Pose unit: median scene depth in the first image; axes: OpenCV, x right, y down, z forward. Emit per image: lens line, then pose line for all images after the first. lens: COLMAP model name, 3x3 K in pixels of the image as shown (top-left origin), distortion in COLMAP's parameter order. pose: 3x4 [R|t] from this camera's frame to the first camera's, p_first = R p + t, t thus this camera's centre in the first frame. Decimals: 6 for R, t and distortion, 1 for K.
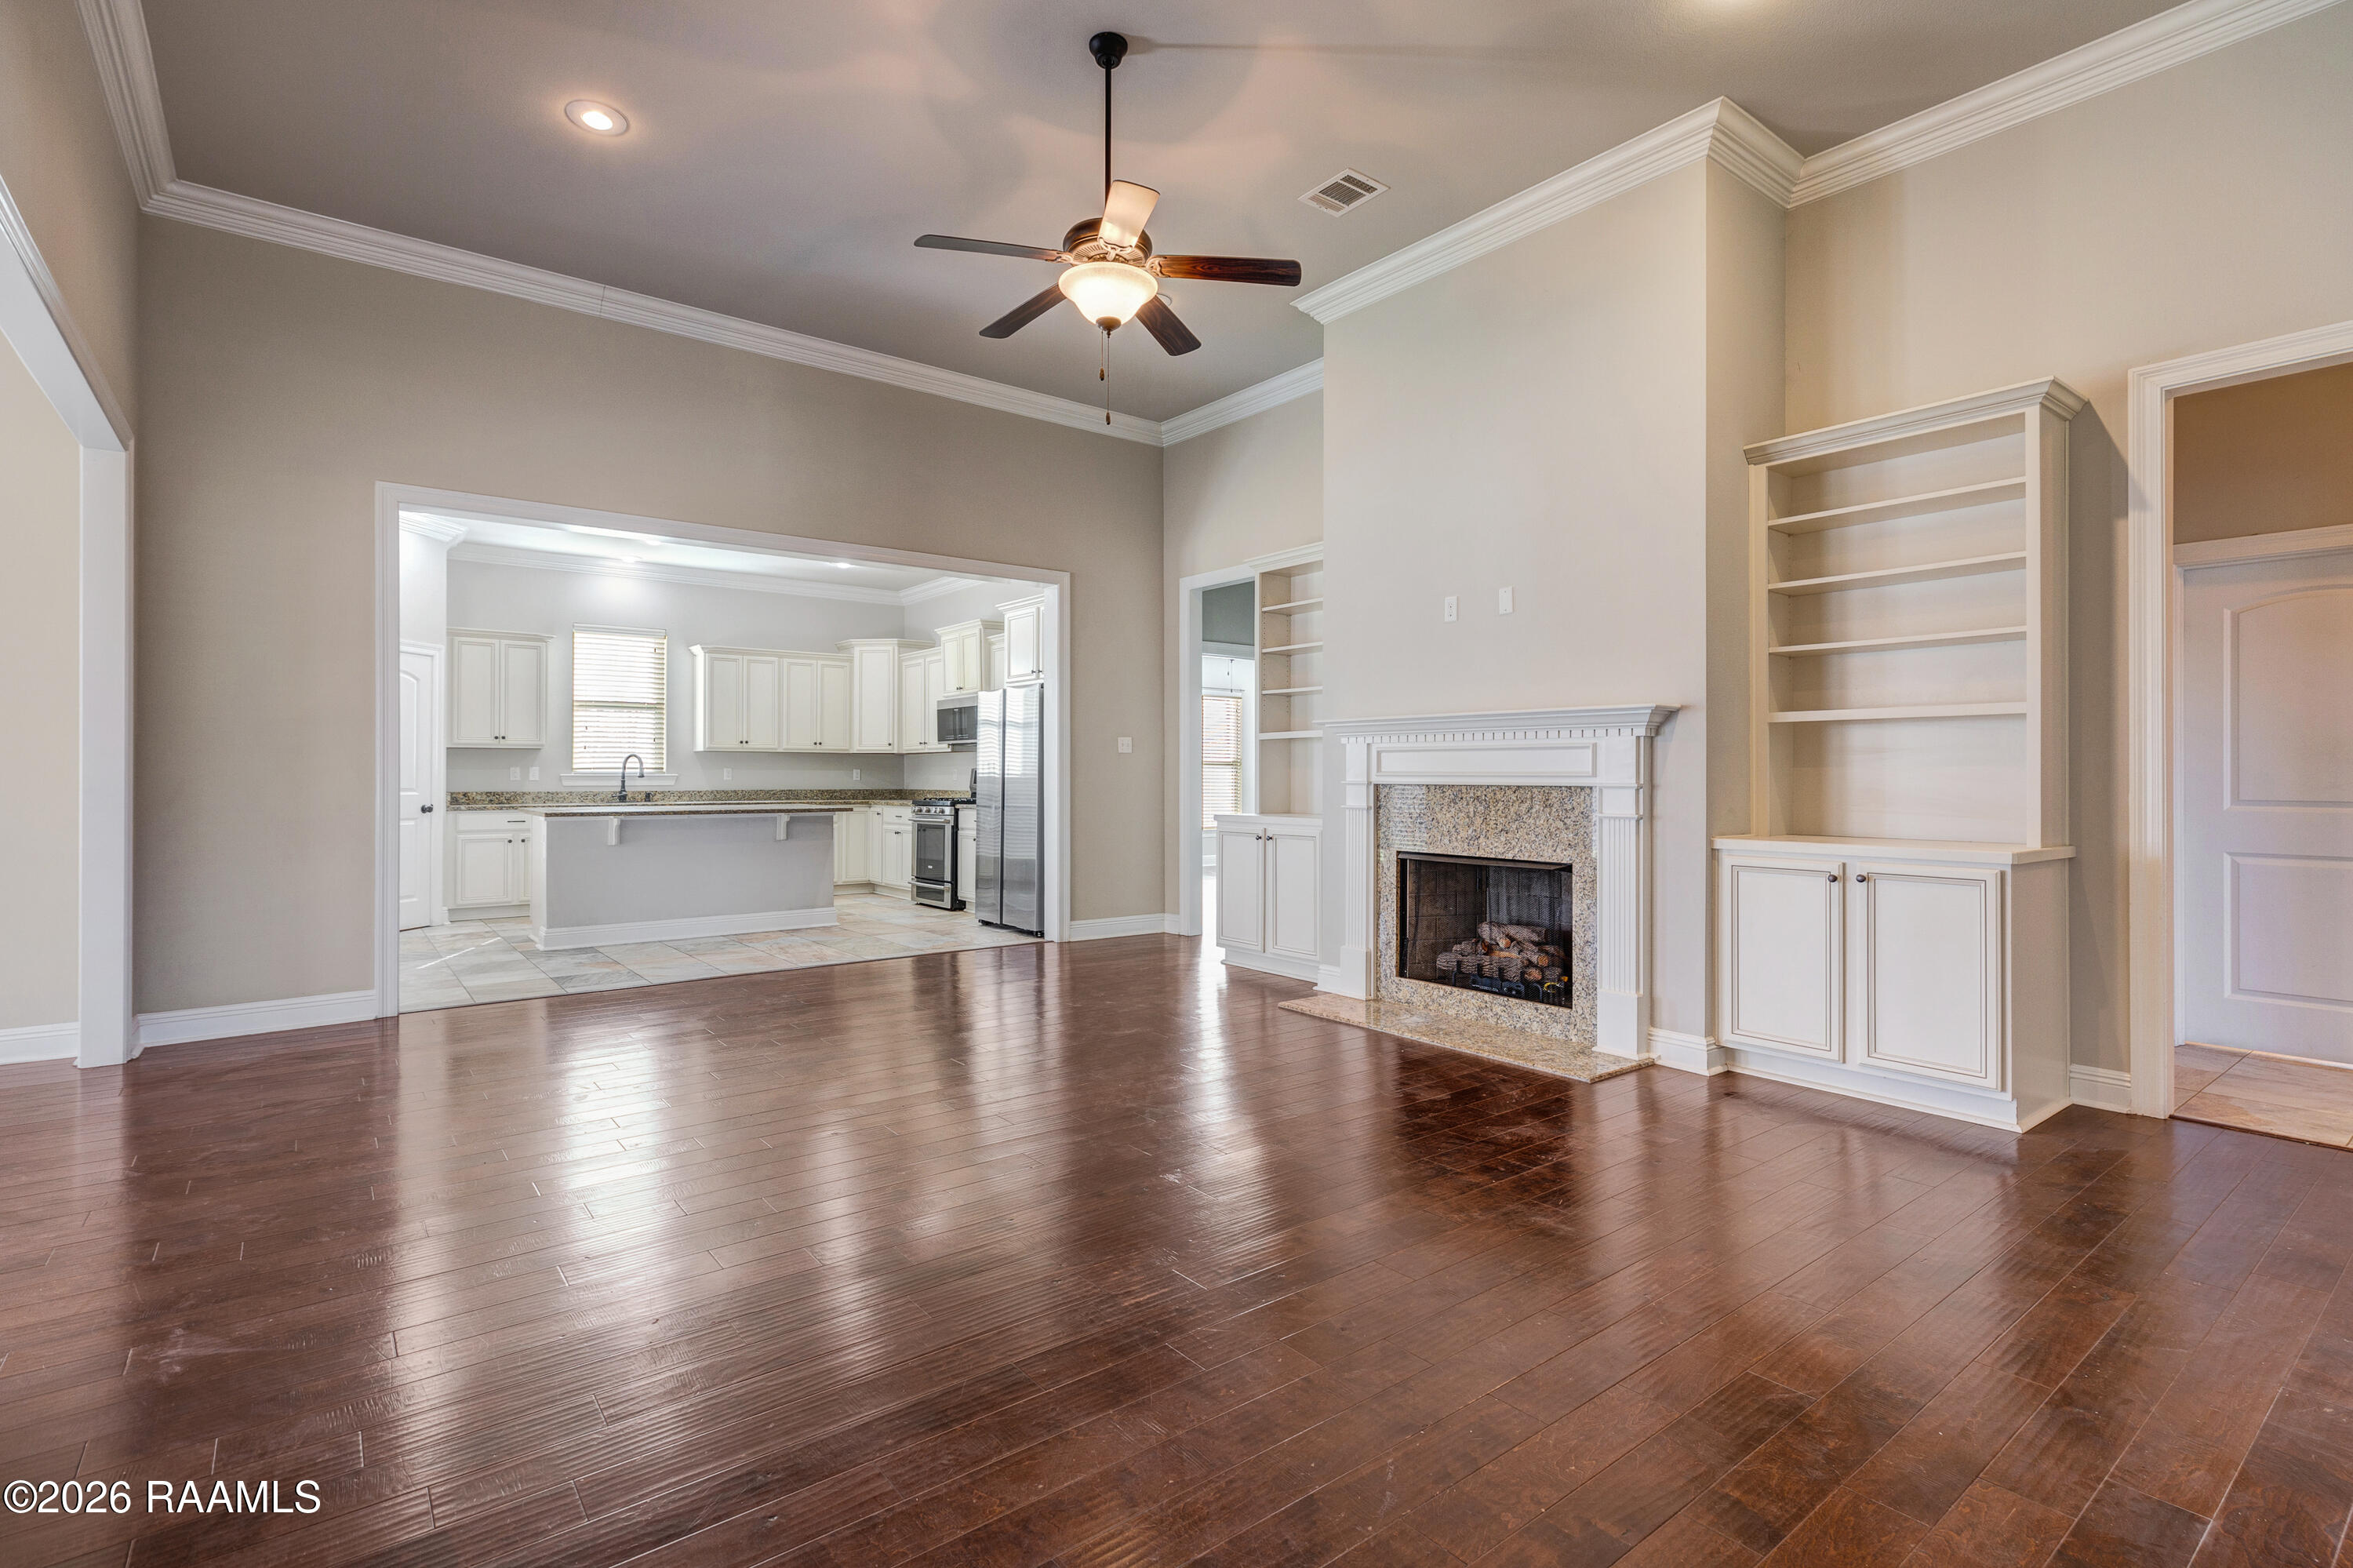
lens RADIAL K [[1092.7, 0, 1222.7], [0, 1092.7, 778.1], [0, 0, 1]] dist [-0.000302, -0.000037]
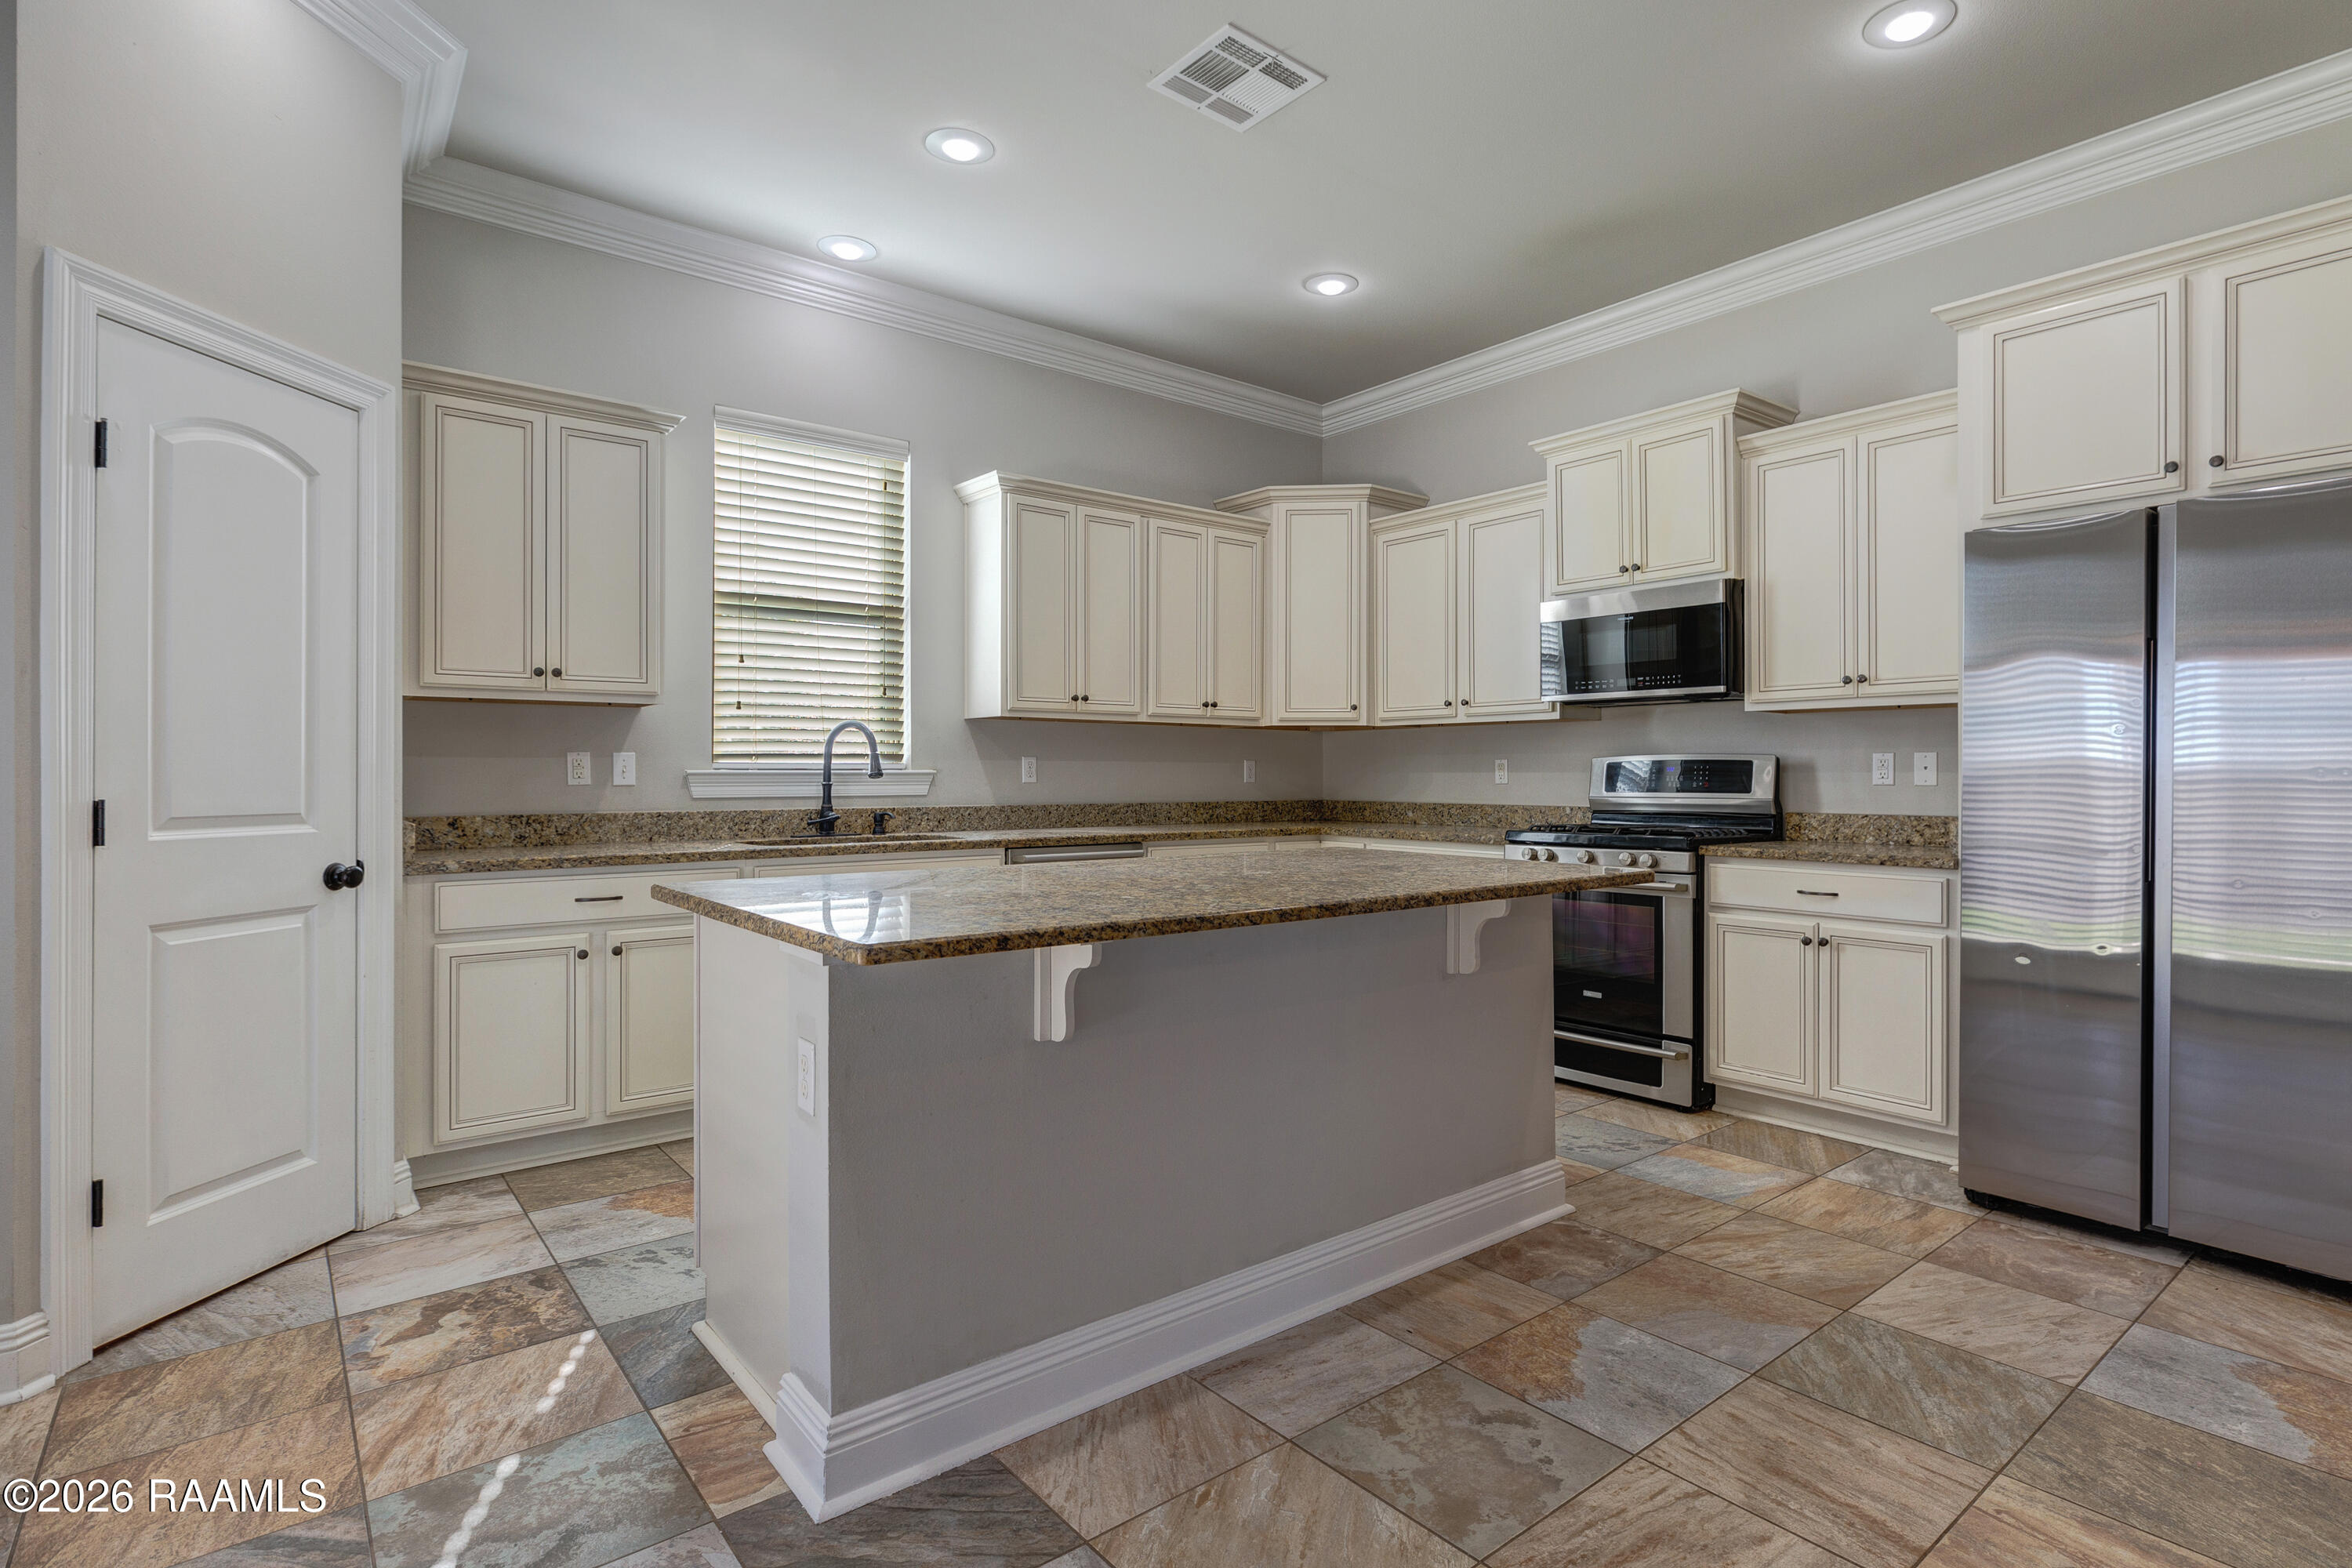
lens RADIAL K [[1167.1, 0, 1269.7], [0, 1167.1, 782.8], [0, 0, 1]] dist [0.002071, 0.000024]
pose [[0.999790, -0.000157, 0.020504, -0.389765], [0.000016, 0.999977, 0.006842, -0.001670], [-0.020505, -0.006840, 0.999766, 0.548111]]
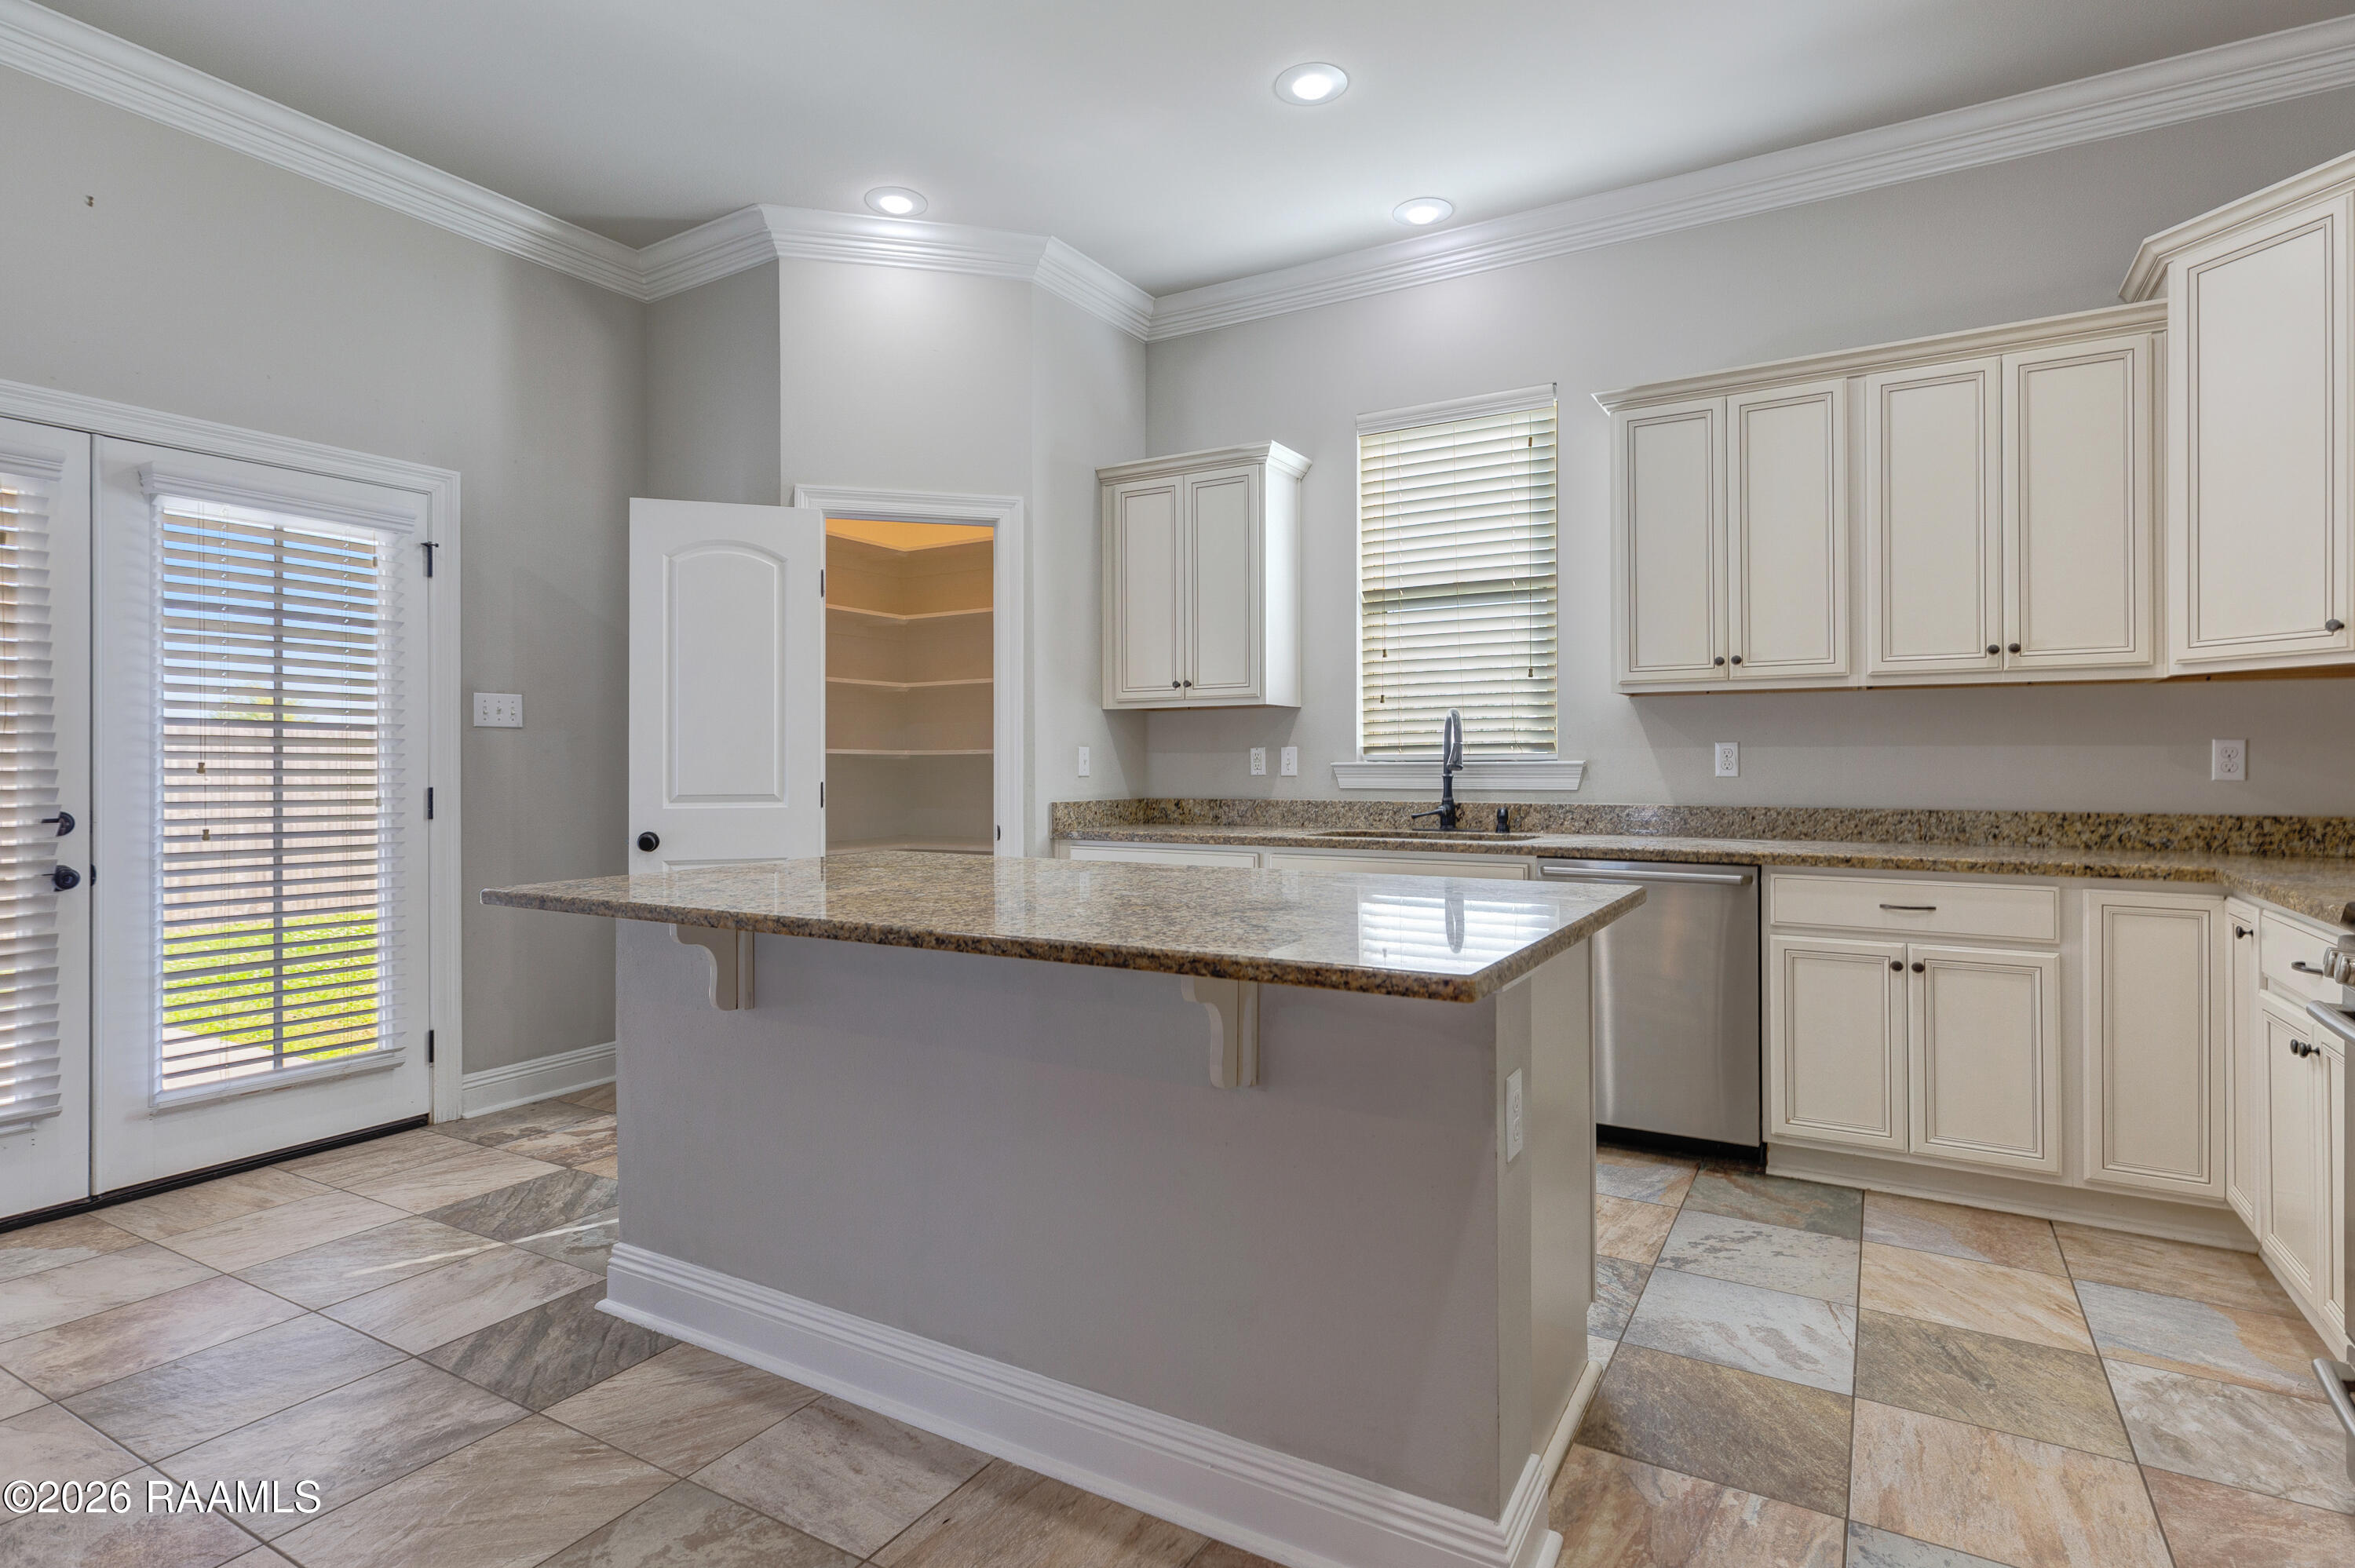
lens RADIAL K [[1205.3, 0, 1178.5], [0, 1205.3, 761.7], [0, 0, 1]] dist [0.006790, 0.001115]
pose [[0.339246, -0.003483, -0.940691, -0.165120], [0.001955, 0.999994, -0.002998, -0.002340], [0.940696, -0.000822, 0.339251, 0.762628]]
